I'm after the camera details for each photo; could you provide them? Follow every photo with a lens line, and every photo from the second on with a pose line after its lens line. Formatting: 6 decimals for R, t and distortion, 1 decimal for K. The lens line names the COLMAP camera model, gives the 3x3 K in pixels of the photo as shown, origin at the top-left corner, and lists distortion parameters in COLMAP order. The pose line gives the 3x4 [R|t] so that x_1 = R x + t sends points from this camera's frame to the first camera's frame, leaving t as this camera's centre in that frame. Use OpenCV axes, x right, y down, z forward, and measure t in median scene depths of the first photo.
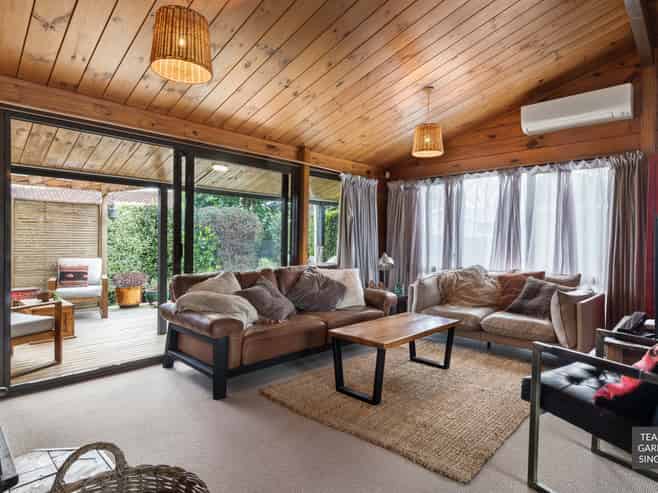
lens RADIAL K [[363.7, 0, 329.0], [0, 363.7, 246.5], [0, 0, 1]] dist [-0.001971, -0.024533]
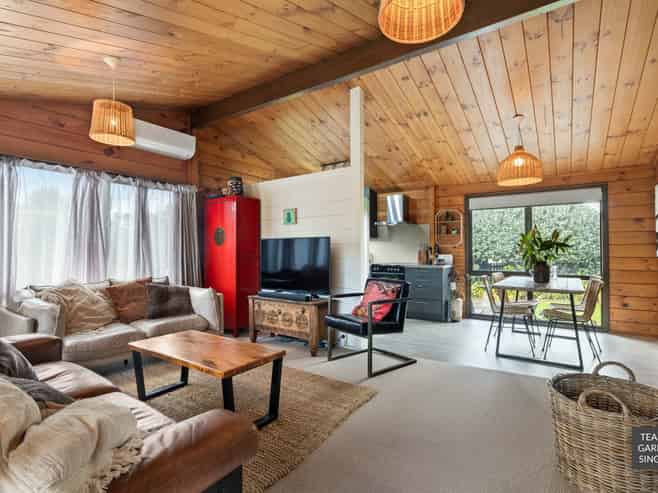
lens RADIAL K [[329.7, 0, 333.9], [0, 329.7, 243.7], [0, 0, 1]] dist [-0.002469, -0.001344]
pose [[-0.168467, 0.009018, 0.985666, -0.440209], [0.016494, 0.999844, -0.006328, -0.014822], [-0.985569, 0.015191, -0.168589, 0.562184]]
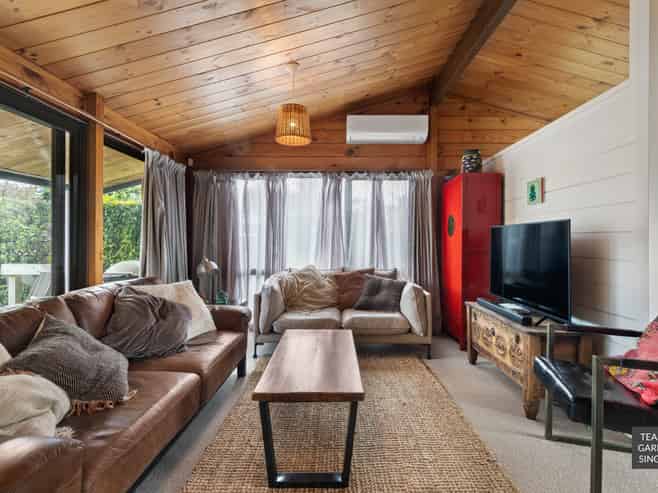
lens RADIAL K [[329.7, 0, 333.9], [0, 329.7, 243.7], [0, 0, 1]] dist [-0.002469, -0.001344]
pose [[0.721572, -0.015033, 0.692176, -0.174999], [0.016752, 0.999851, 0.004253, -0.010983], [-0.692136, 0.008526, 0.721716, 0.320851]]
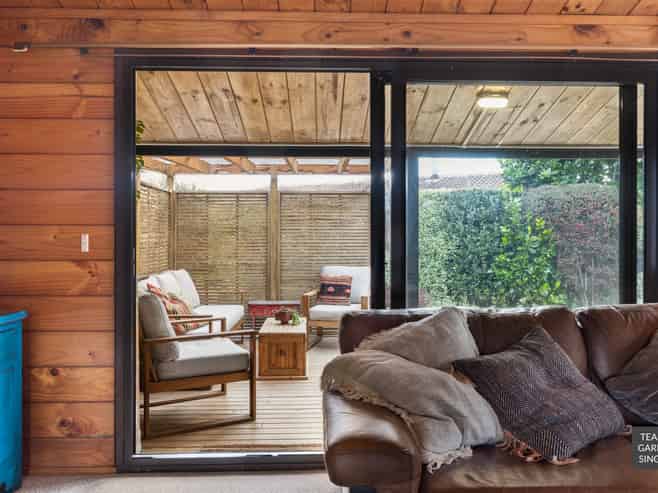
lens RADIAL K [[519.5, 0, 328.8], [0, 519.5, 238.7], [0, 0, 1]] dist [0.000237, 0.001744]
pose [[0.722783, -0.011199, -0.690985, 0.048028], [-0.002387, 0.999822, -0.018700, -0.006721], [0.691071, 0.015166, 0.722627, 0.327814]]
